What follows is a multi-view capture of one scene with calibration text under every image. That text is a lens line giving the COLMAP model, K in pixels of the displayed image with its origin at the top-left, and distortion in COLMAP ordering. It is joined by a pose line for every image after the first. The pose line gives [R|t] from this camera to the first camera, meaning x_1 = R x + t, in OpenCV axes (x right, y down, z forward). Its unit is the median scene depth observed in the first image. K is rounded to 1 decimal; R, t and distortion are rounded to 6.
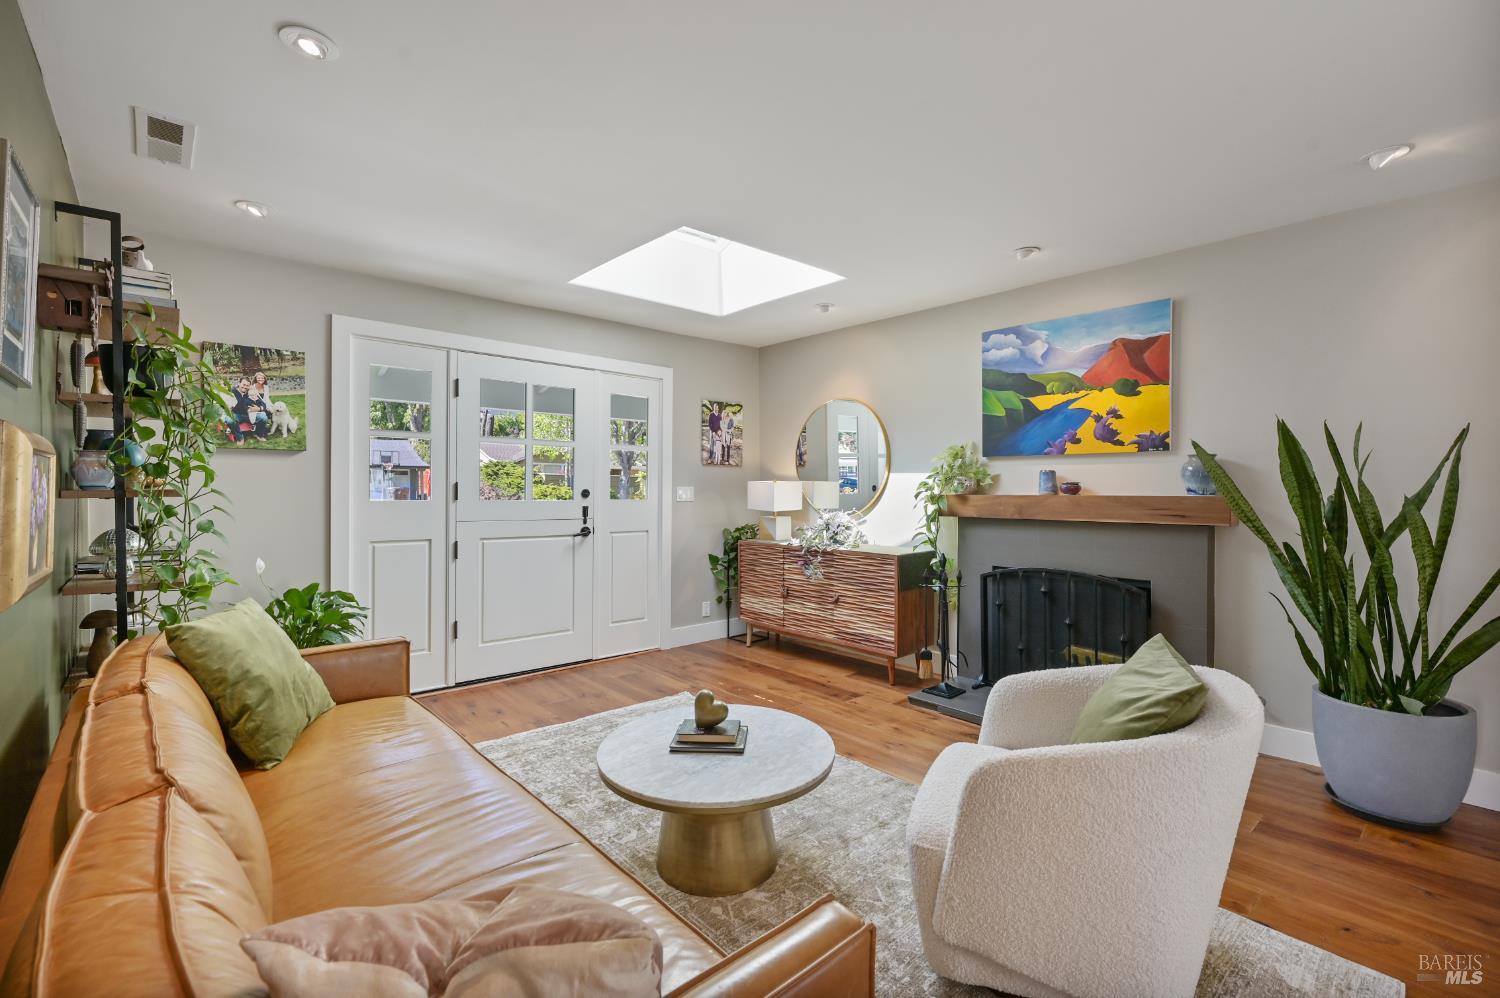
lens RADIAL K [[656.6, 0, 750.0], [0, 656.6, 499.0], [0, 0, 1]] dist [-0.001791, -0.000235]
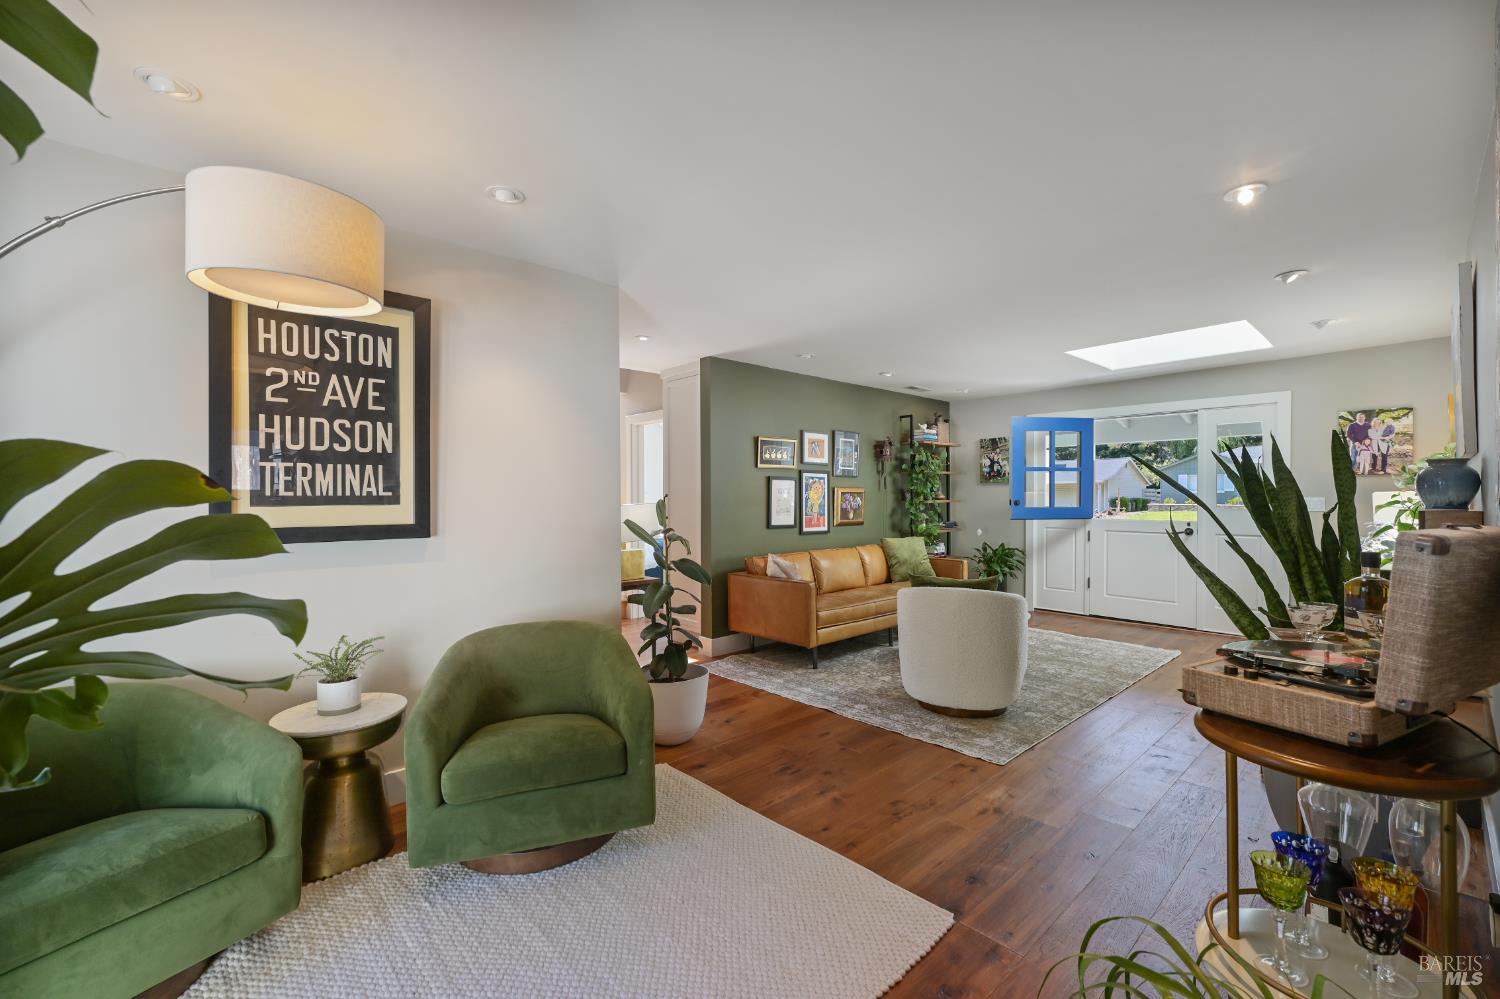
lens RADIAL K [[618.1, 0, 750.0], [0, 618.1, 499.5], [0, 0, 1]] dist [-0.000753, 0.000099]
pose [[0.011376, -0.000552, -0.999935, 1.192047], [-0.012669, 0.999920, -0.000696, -0.004504], [0.999855, 0.012676, 0.011369, 0.104924]]
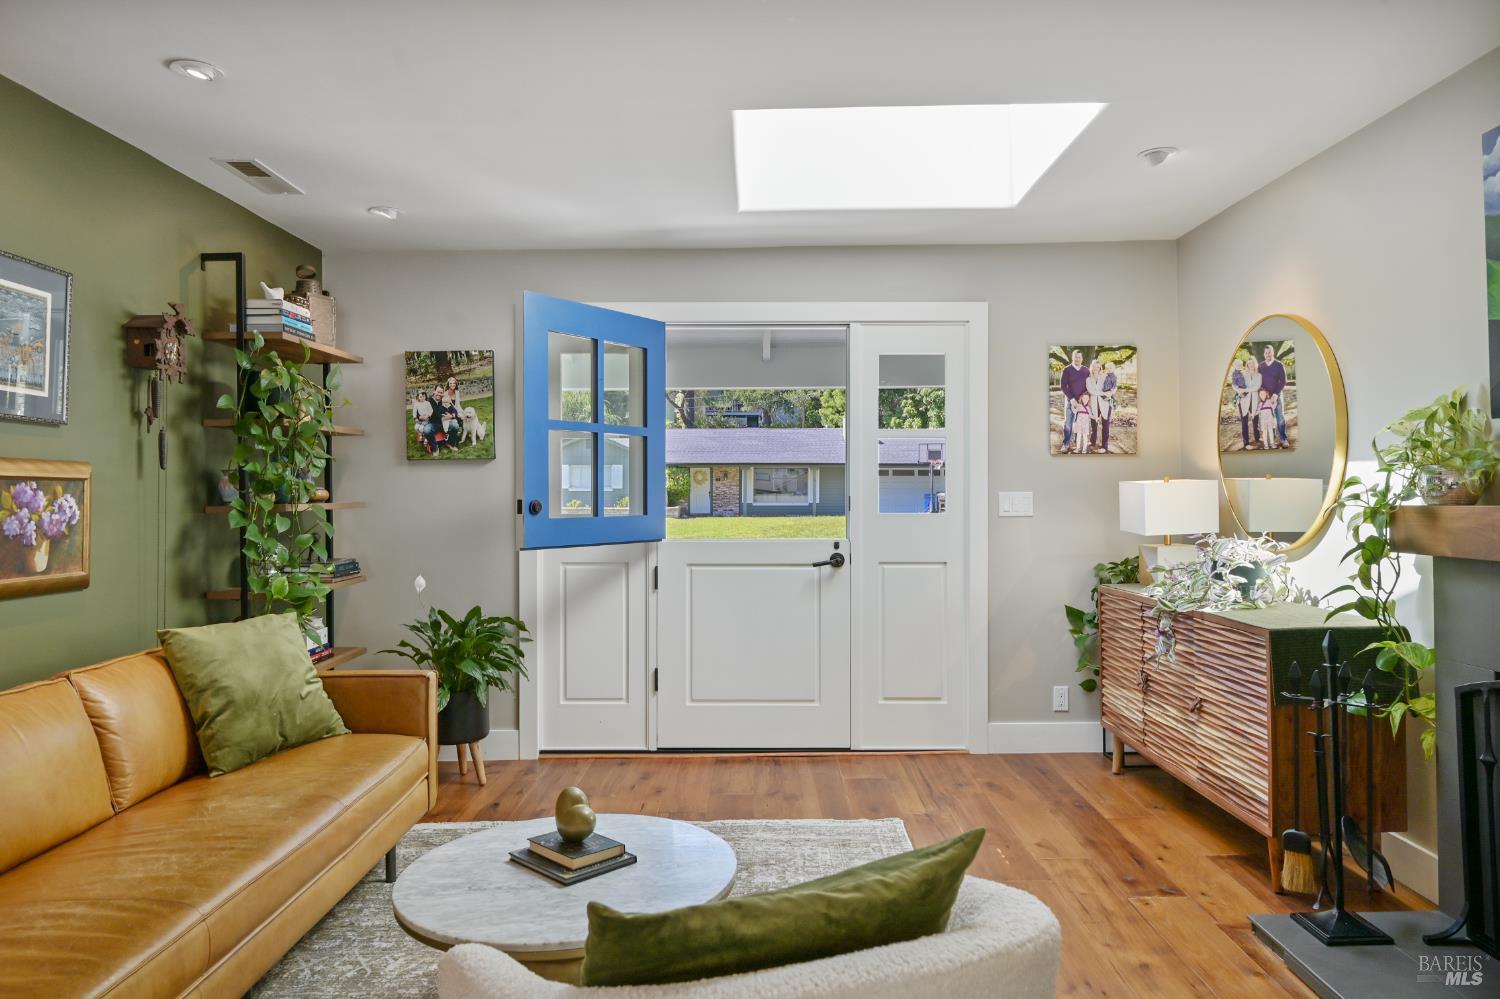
lens RADIAL K [[1008.8, 0, 750.0], [0, 1008.8, 499.5], [0, 0, 1]] dist [-0.003731, -0.000765]
pose [[0.742879, -0.006269, -0.669397, 0.460568], [0.000282, 0.999959, -0.009052, -0.004732], [0.669426, 0.006536, 0.742850, 0.187032]]
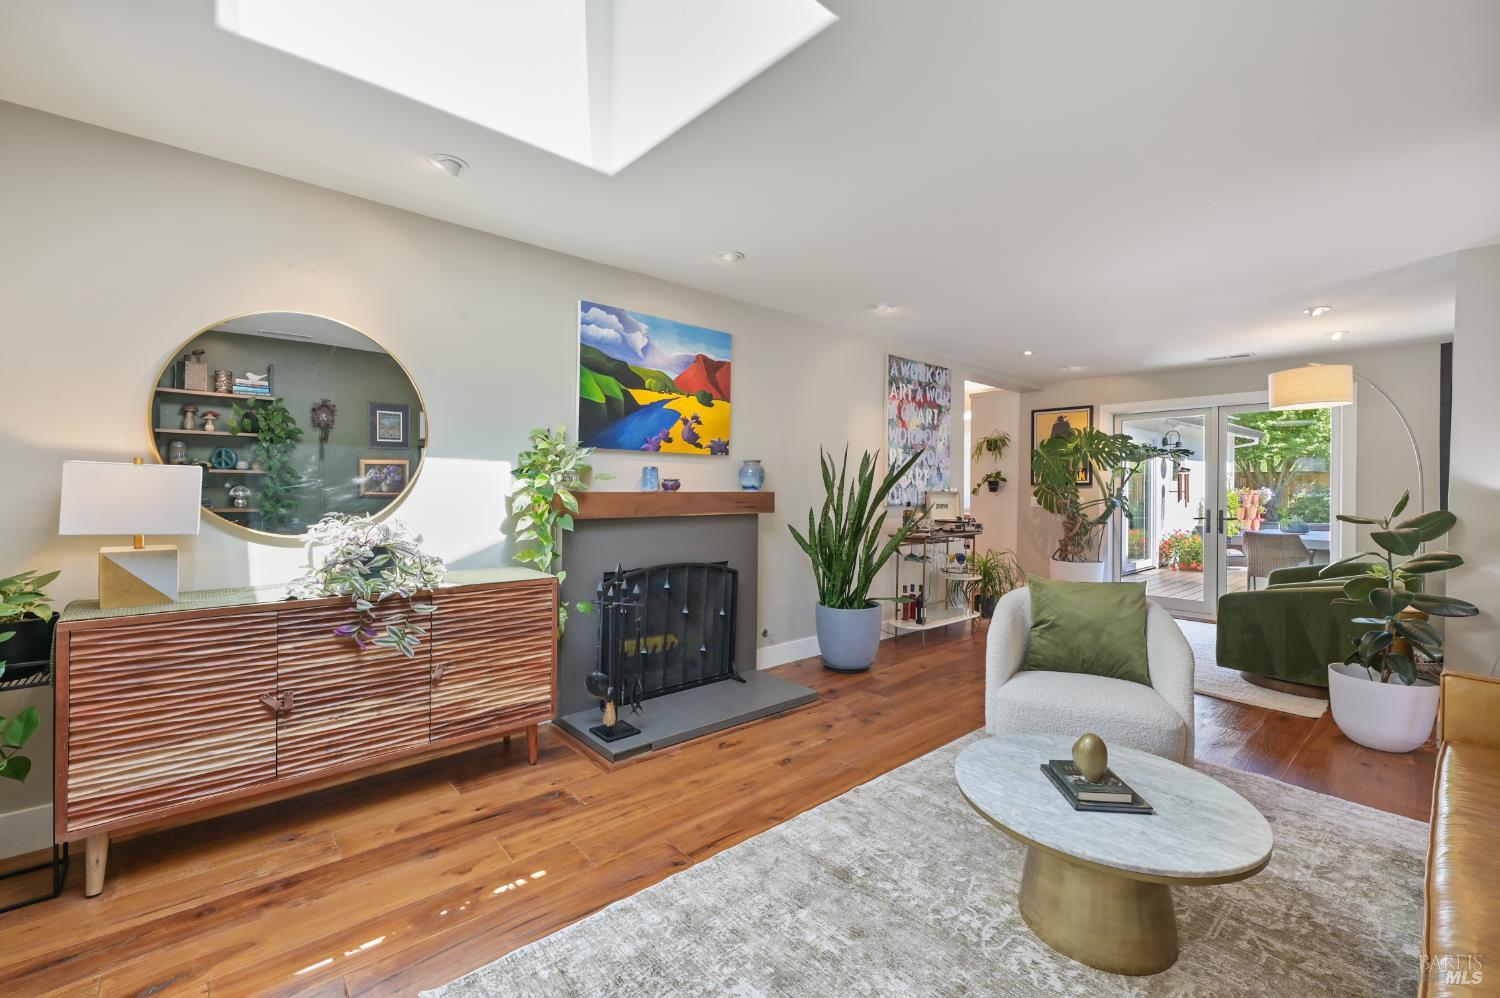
lens RADIAL K [[637.2, 0, 750.0], [0, 637.2, 499.0], [0, 0, 1]] dist [0.000833, 0.000031]
pose [[-0.004647, -0.017115, 0.999843, -0.492648], [0.010838, 0.999794, 0.017165, -0.009613], [-0.999930, 0.010916, -0.004461, 0.824038]]
